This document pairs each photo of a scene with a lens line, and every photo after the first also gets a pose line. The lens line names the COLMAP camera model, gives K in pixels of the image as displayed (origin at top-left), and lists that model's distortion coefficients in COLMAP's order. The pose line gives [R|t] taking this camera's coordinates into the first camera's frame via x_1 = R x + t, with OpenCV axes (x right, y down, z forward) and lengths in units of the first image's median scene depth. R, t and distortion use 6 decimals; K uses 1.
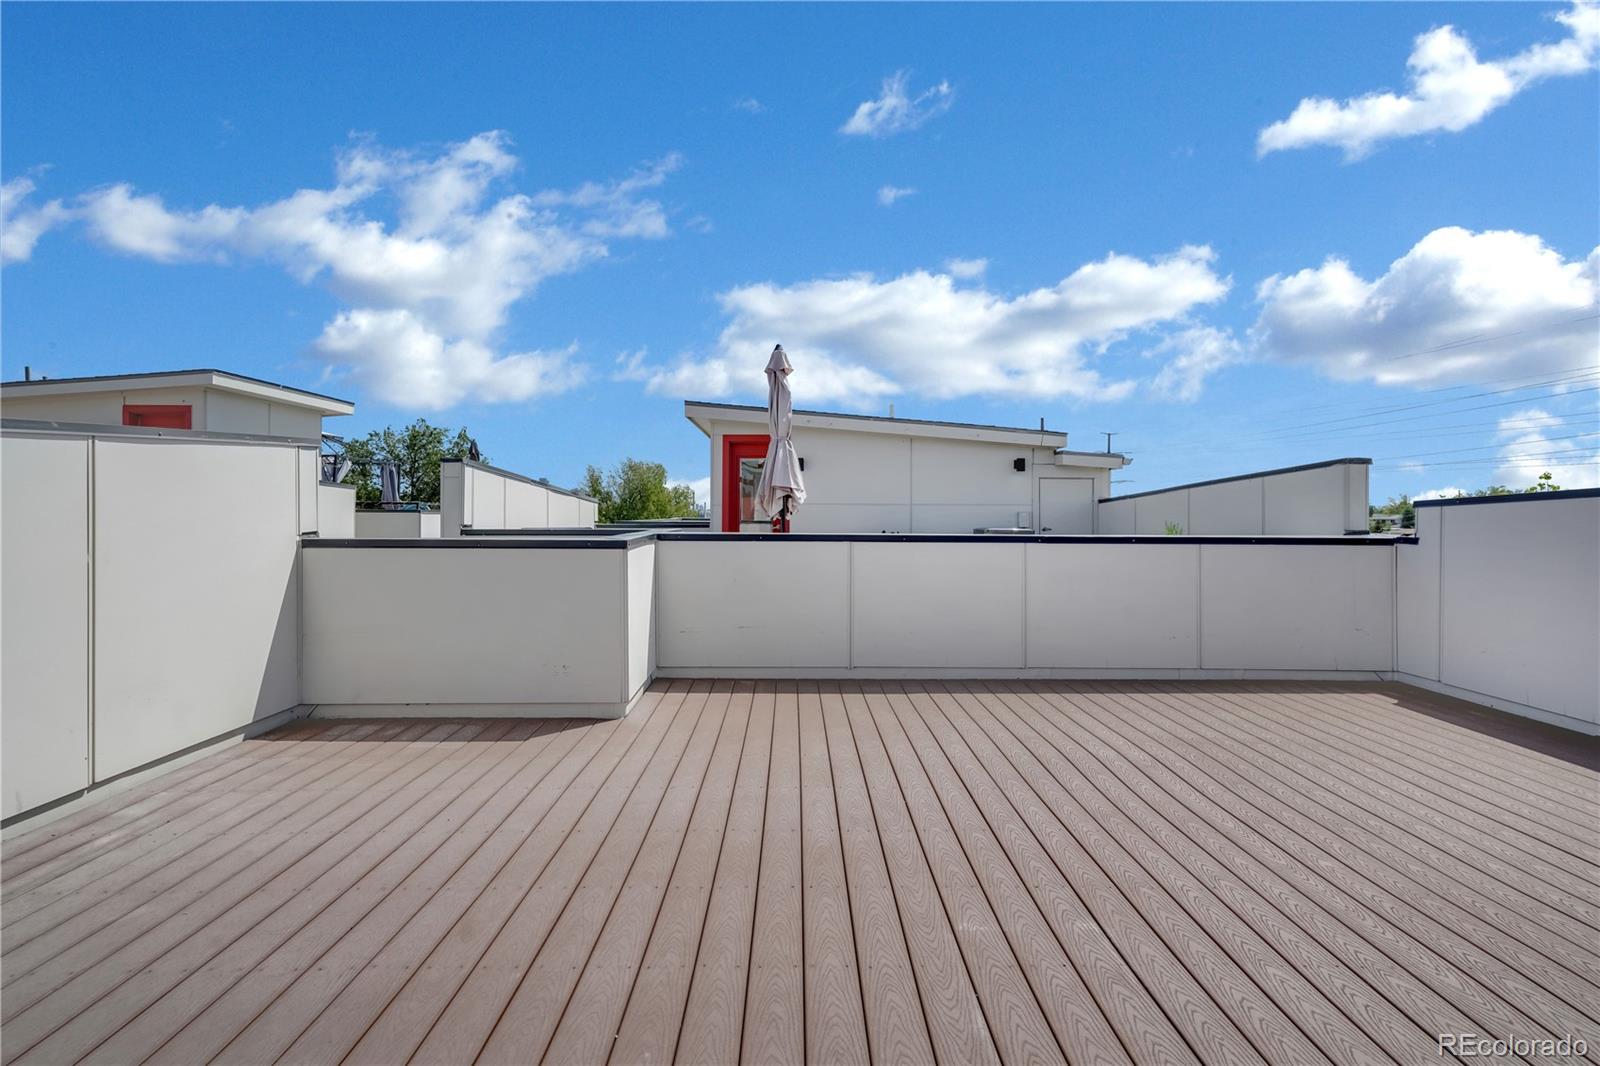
lens RADIAL K [[732.4, 0, 794.3], [0, 732.4, 520.1], [0, 0, 1]] dist [0.002151, 0.000518]
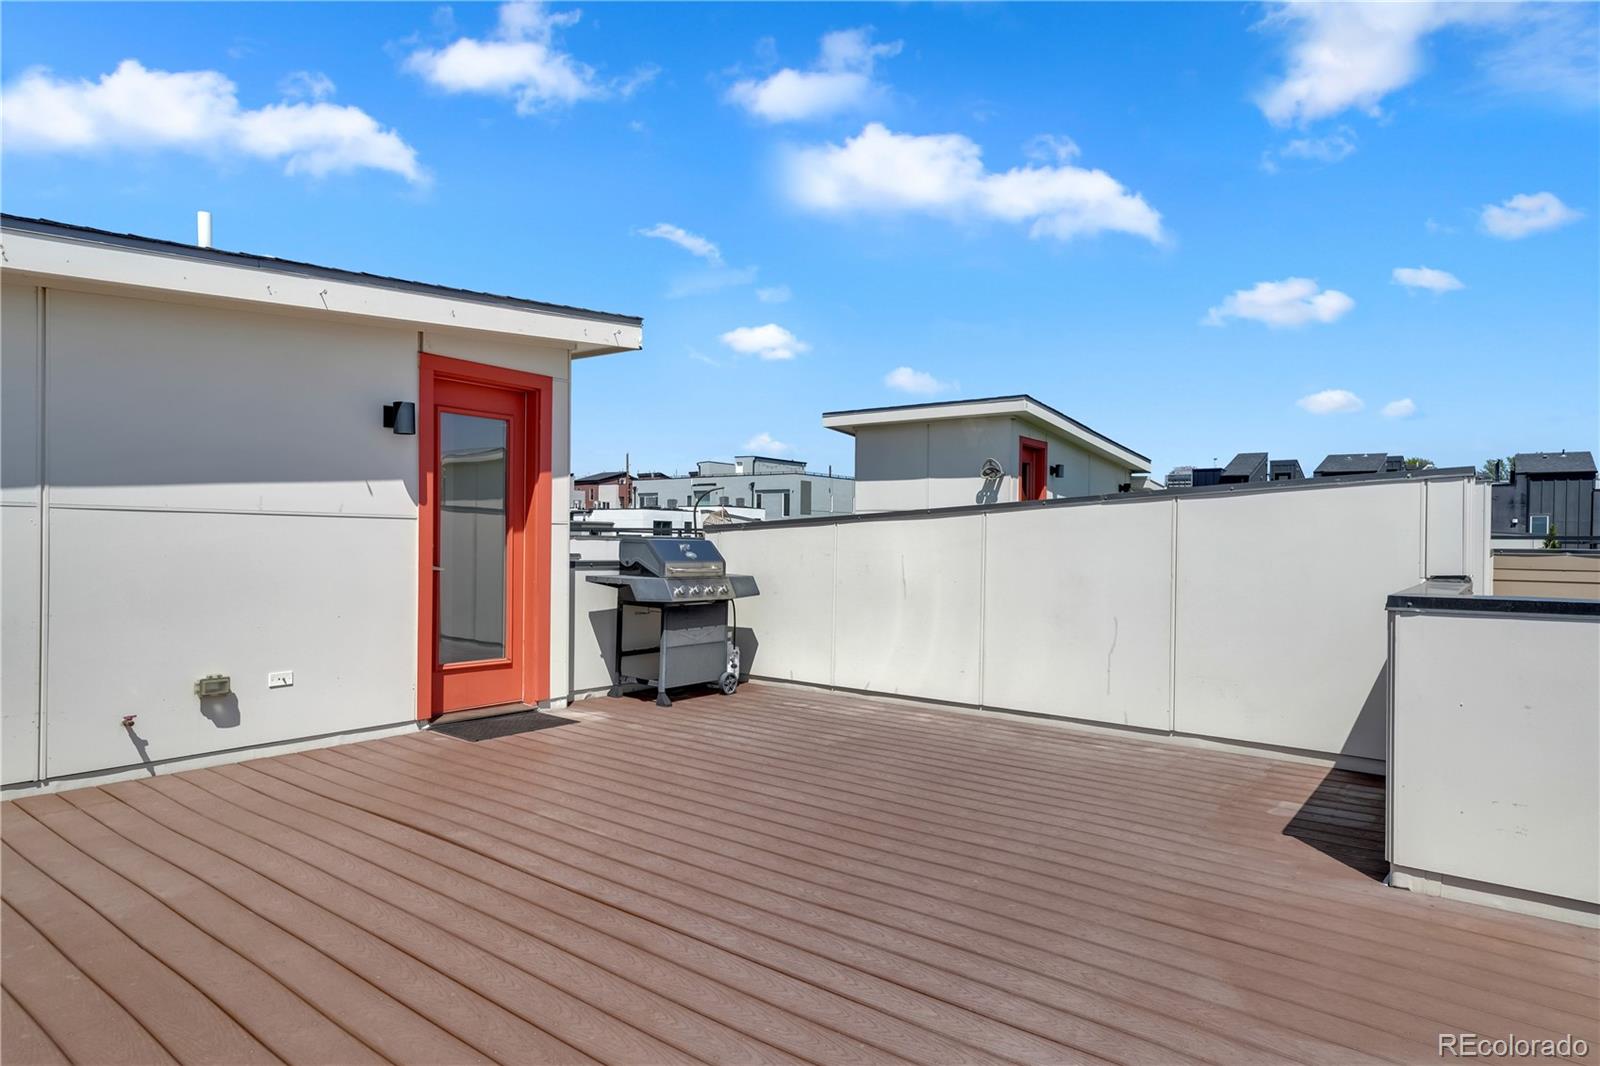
lens RADIAL K [[907.3, 0, 797.6], [0, 907.3, 537.2], [0, 0, 1]] dist [0.002767, 0.001000]
pose [[-0.605891, -0.014380, -0.795418, 0.845992], [-0.027710, 0.999611, 0.003036, -0.008140], [0.795065, 0.023881, -0.606054, 1.350940]]
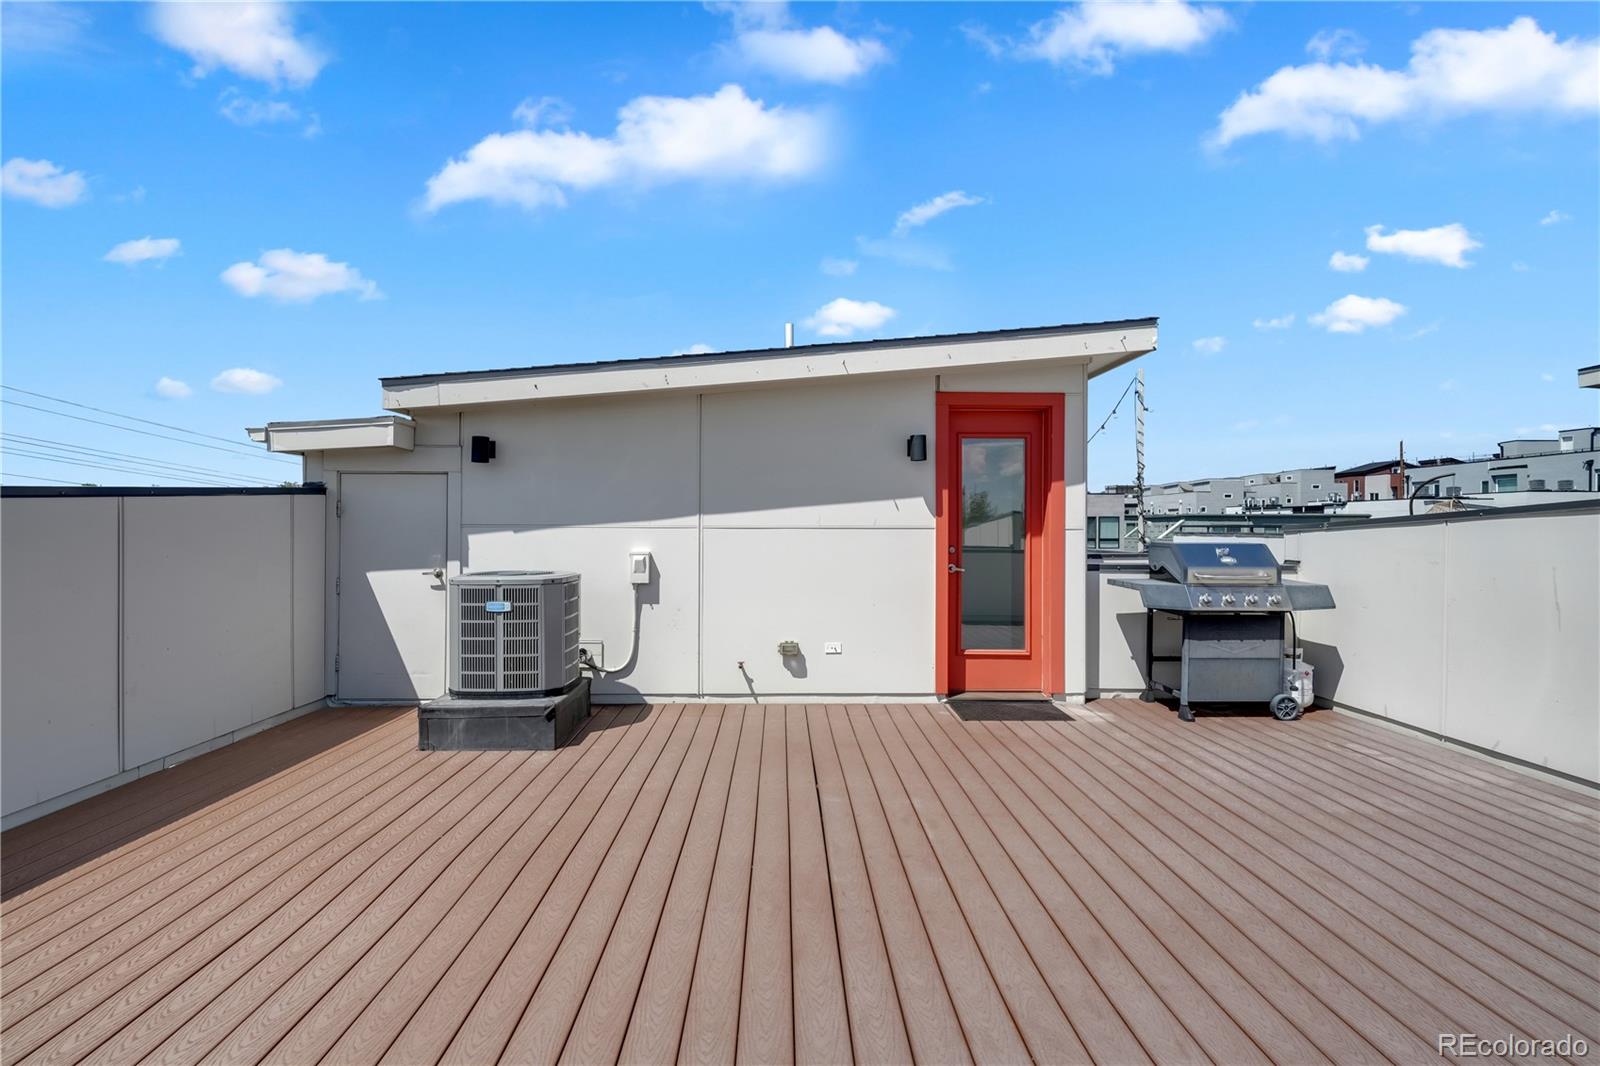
lens RADIAL K [[732.4, 0, 794.3], [0, 732.4, 520.1], [0, 0, 1]] dist [0.002151, 0.000518]
pose [[-0.999832, -0.003059, -0.018060, 0.317862], [-0.003128, 0.999988, 0.003793, -0.039382], [0.018048, 0.003849, -0.999830, 1.420815]]
